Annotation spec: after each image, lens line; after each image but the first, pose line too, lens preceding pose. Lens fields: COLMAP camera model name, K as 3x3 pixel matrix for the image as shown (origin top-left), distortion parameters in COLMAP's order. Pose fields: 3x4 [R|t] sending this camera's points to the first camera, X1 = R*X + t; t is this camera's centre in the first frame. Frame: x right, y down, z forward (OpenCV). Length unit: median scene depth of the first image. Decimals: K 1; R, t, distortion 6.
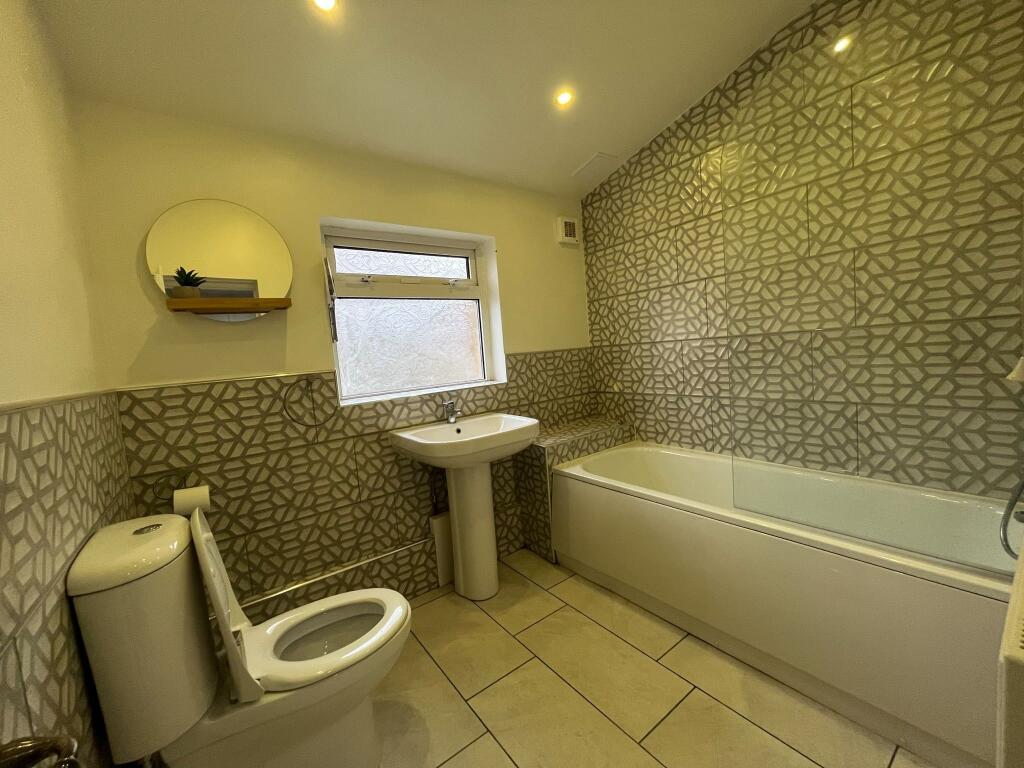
lens RADIAL K [[413.3, 0, 512.0], [0, 413.3, 384.2], [0, 0, 1]] dist [-0.003056, 0.000206]
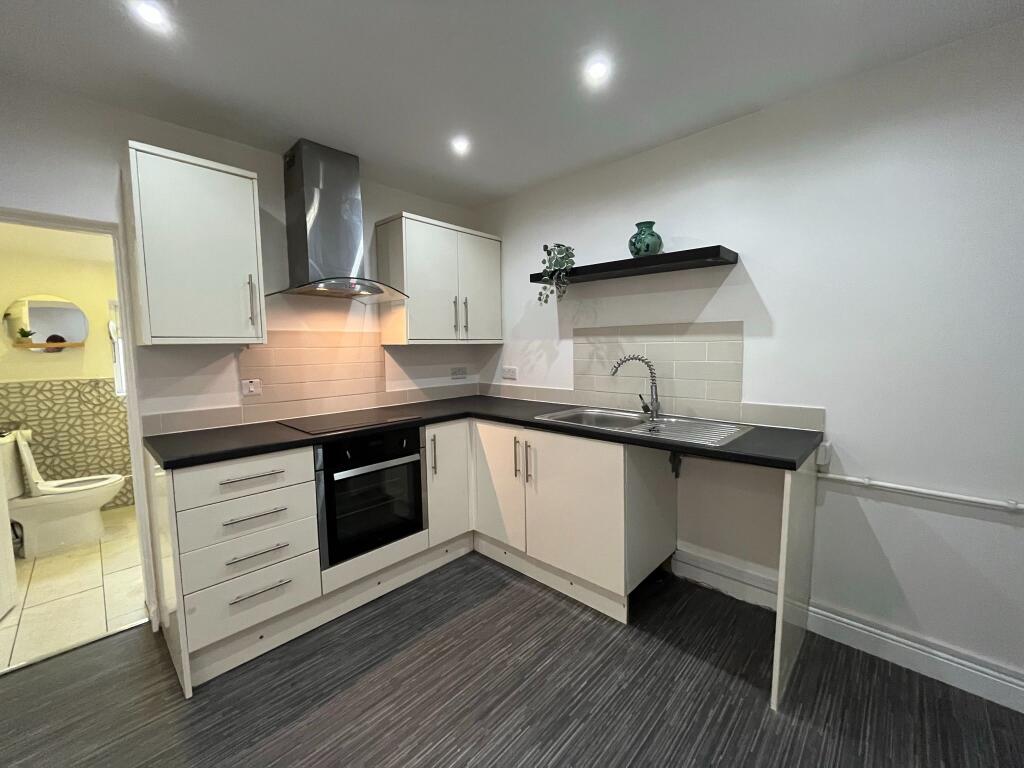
lens RADIAL K [[413.3, 0, 511.1], [0, 413.3, 381.8], [0, 0, 1]] dist [-0.003056, 0.000206]
pose [[0.983911, 0.045506, 0.172770, 0.582349], [-0.043445, 0.998933, -0.015690, -0.033661], [-0.173299, 0.007931, 0.984837, -0.670893]]
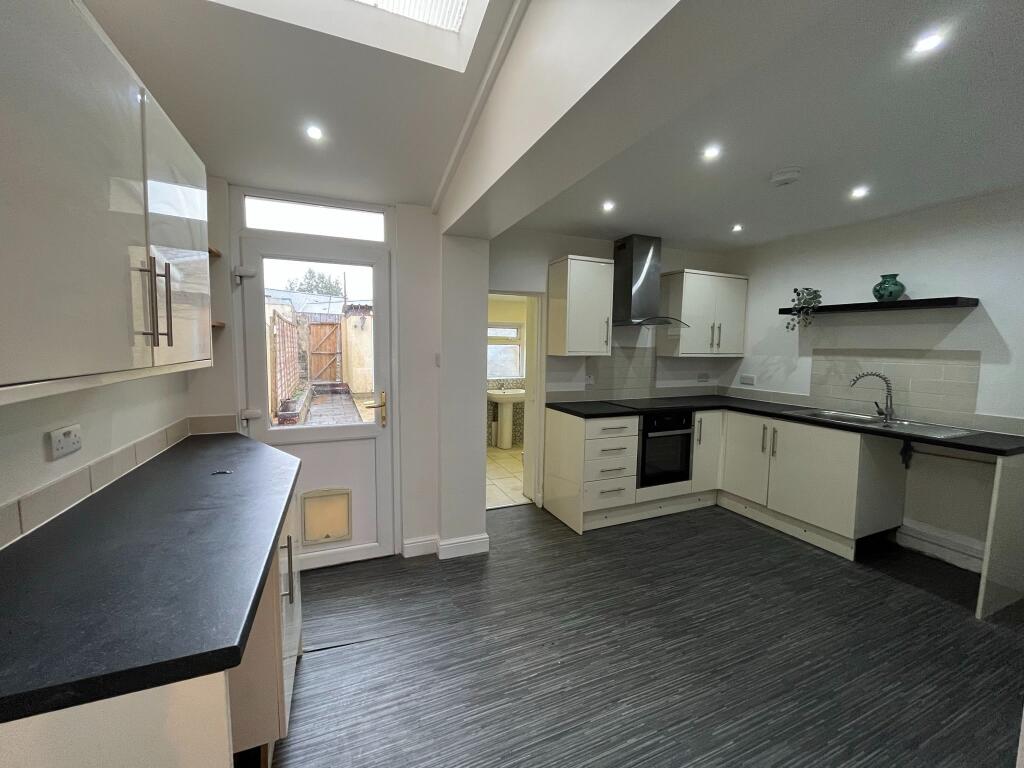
lens RADIAL K [[413.3, 0, 510.7], [0, 413.3, 382.3], [0, 0, 1]] dist [-0.003056, 0.000206]
pose [[0.968650, 0.105860, -0.224748, 0.334572], [-0.104482, 0.994363, 0.018050, -0.008341], [0.225391, 0.005998, 0.974250, -1.097315]]
